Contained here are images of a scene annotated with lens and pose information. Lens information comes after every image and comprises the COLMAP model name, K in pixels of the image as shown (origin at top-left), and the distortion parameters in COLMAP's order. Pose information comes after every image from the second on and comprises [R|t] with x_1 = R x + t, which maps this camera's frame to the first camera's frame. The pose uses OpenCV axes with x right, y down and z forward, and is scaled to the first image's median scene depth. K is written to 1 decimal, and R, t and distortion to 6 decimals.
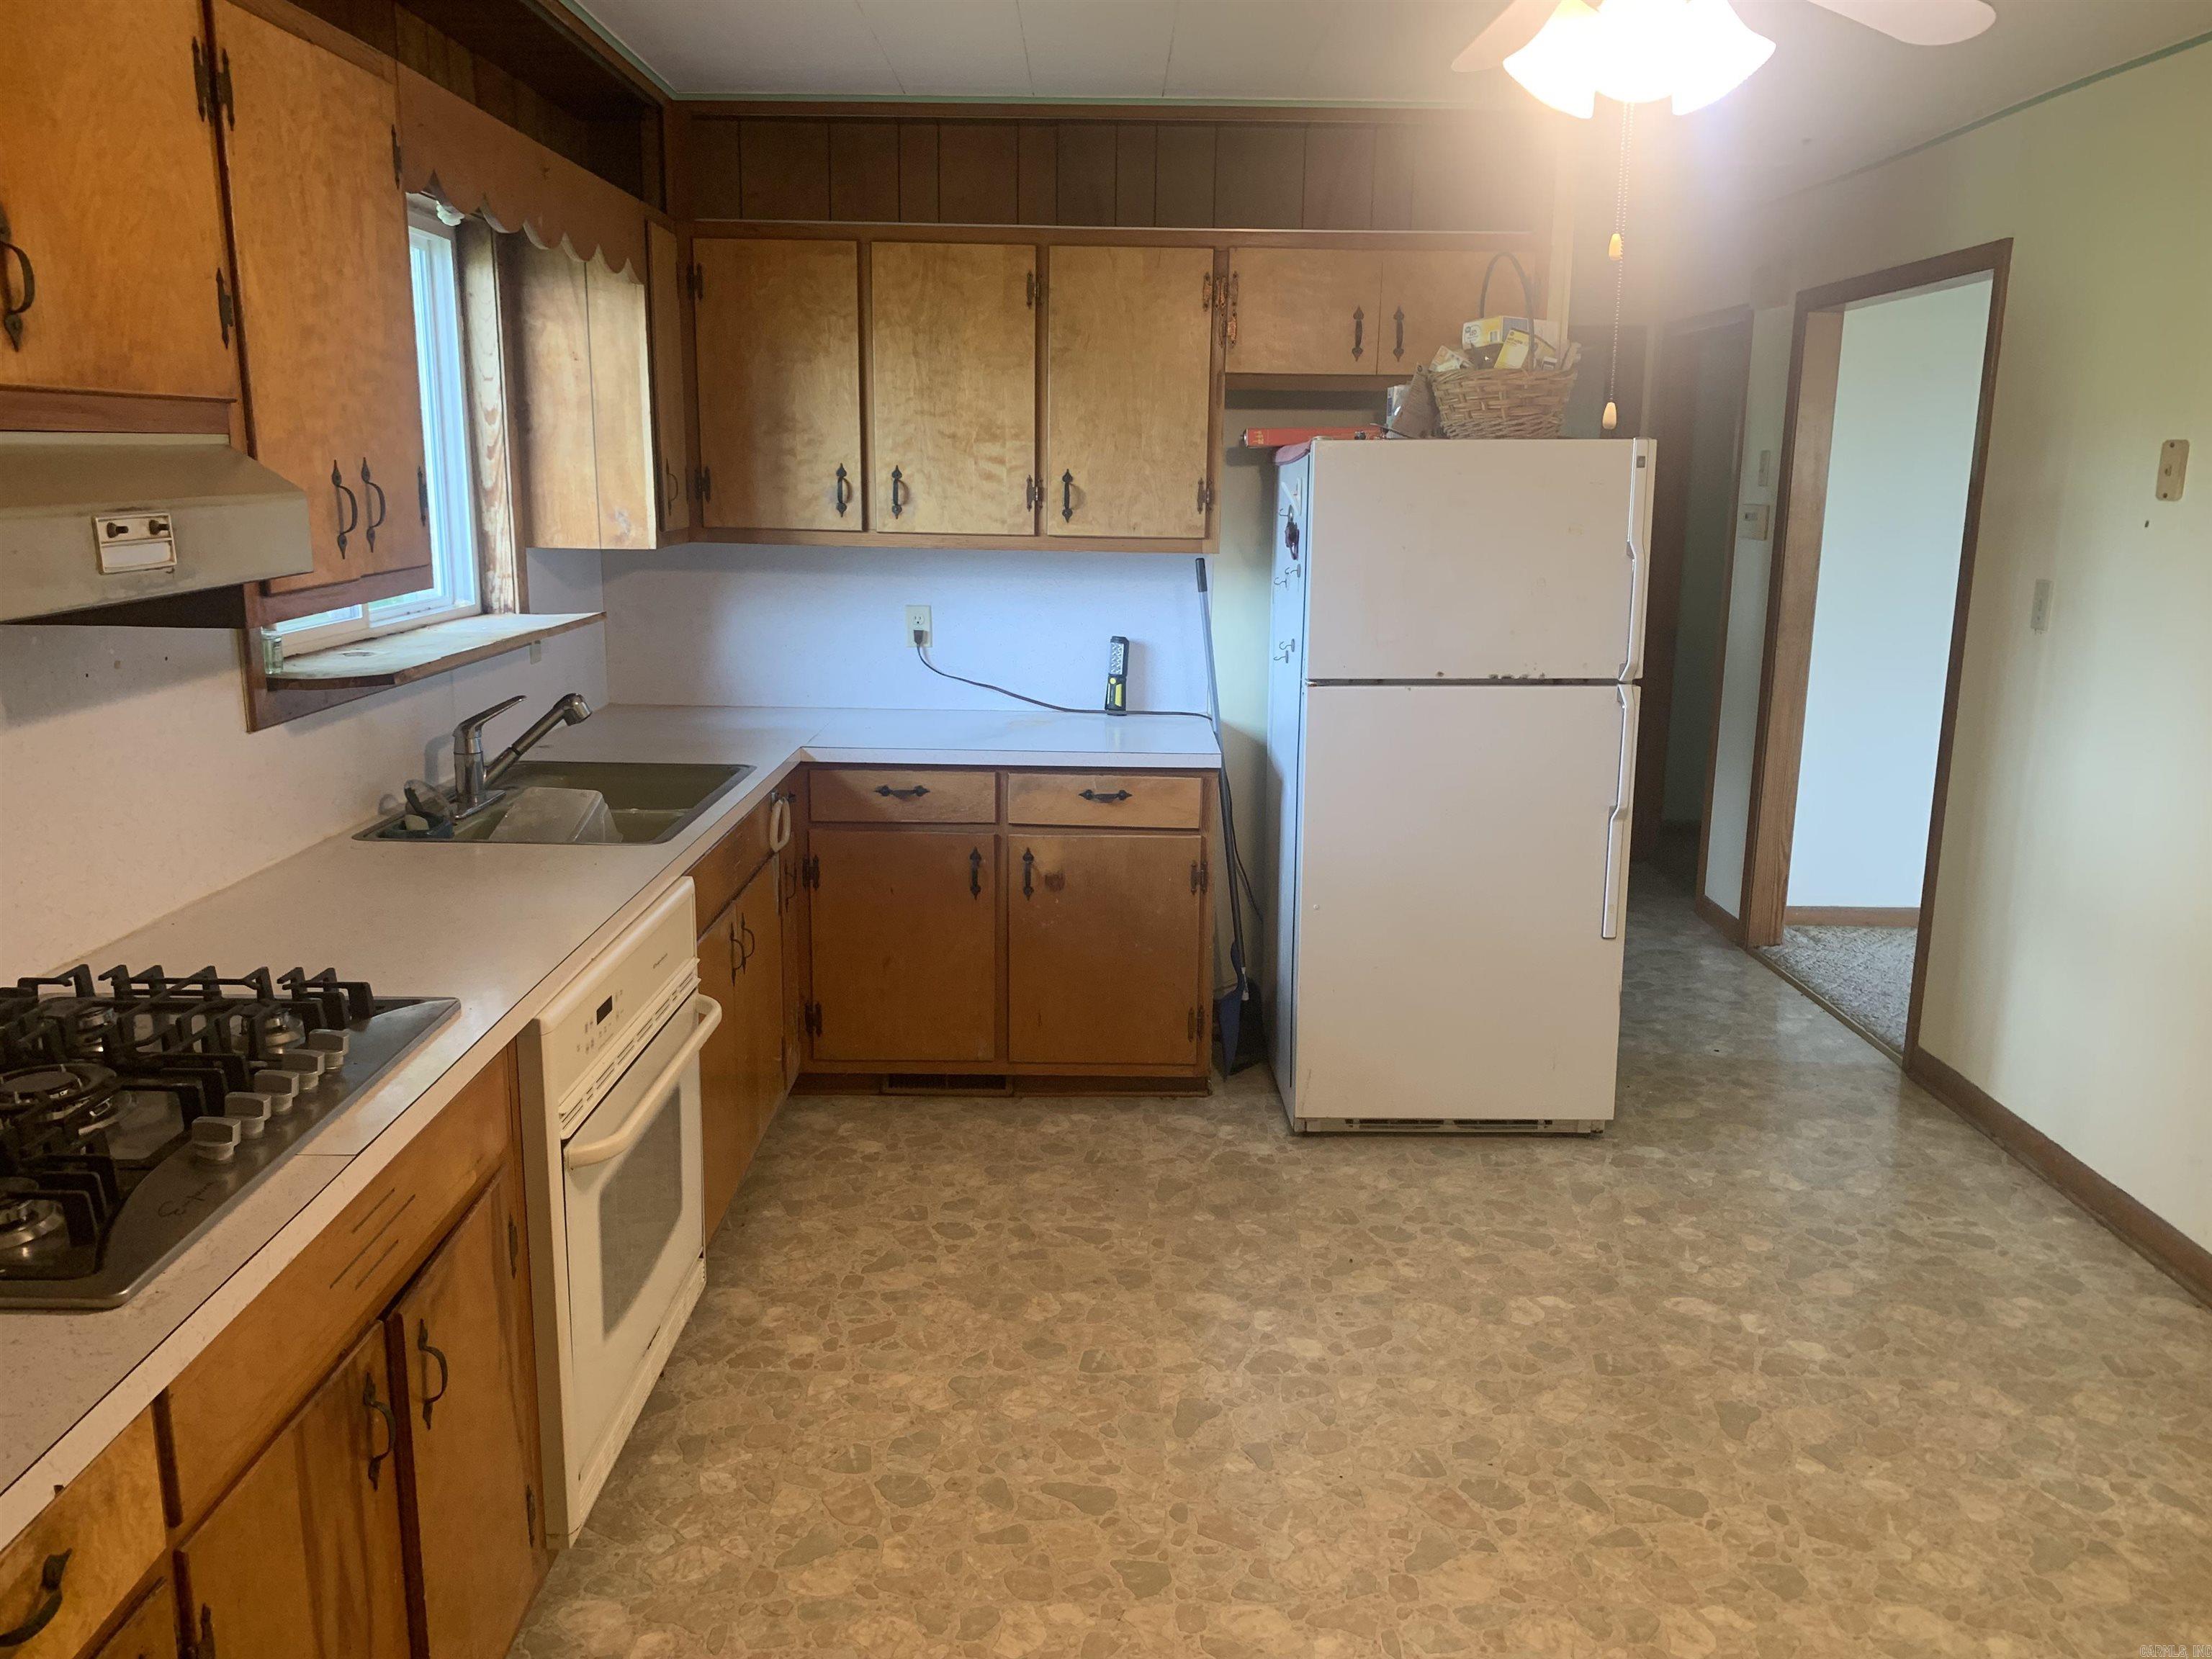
lens RADIAL K [[1724.1, 0, 1106.0], [0, 1724.1, 829.5], [0, 0, 1]] dist [0.000152, 0.002535]
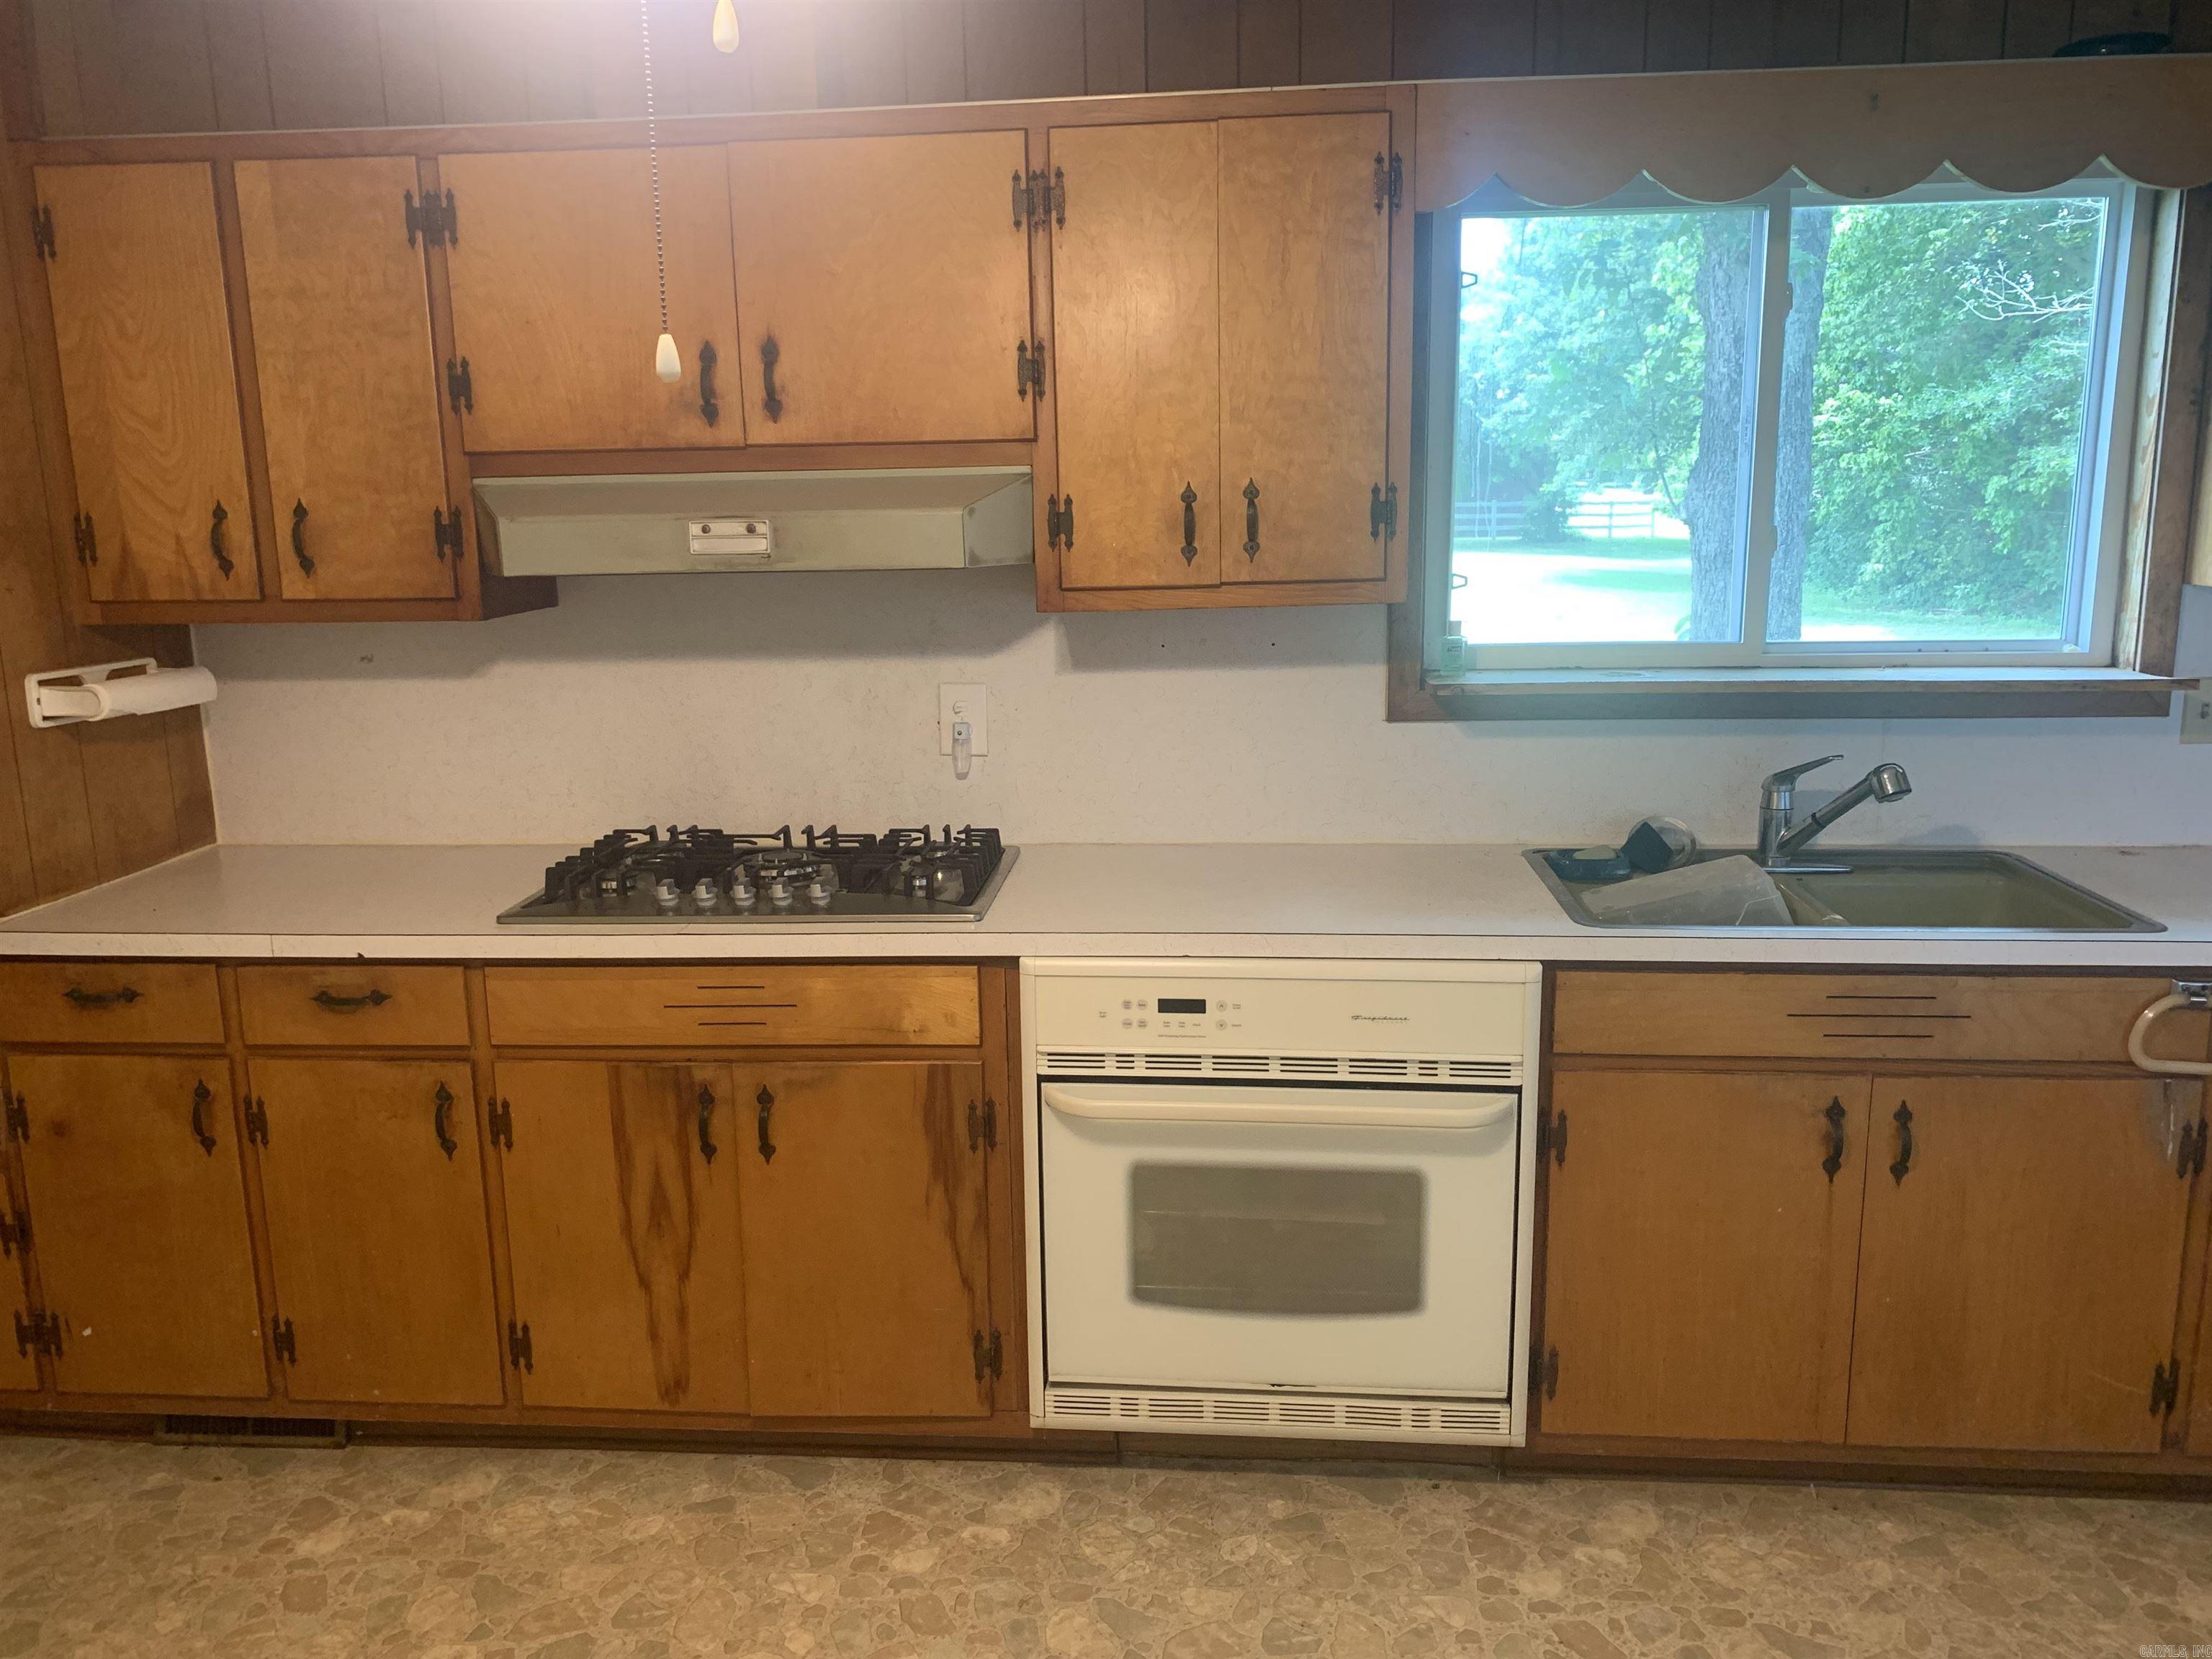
lens RADIAL K [[1724.1, 0, 1106.0], [0, 1724.1, 829.5], [0, 0, 1]] dist [0.000152, 0.002535]
pose [[-0.093101, 0.190847, -0.977195, 0.603029], [-0.193858, 0.959200, 0.205802, -0.173985], [0.976602, 0.208597, -0.052305, 0.846501]]
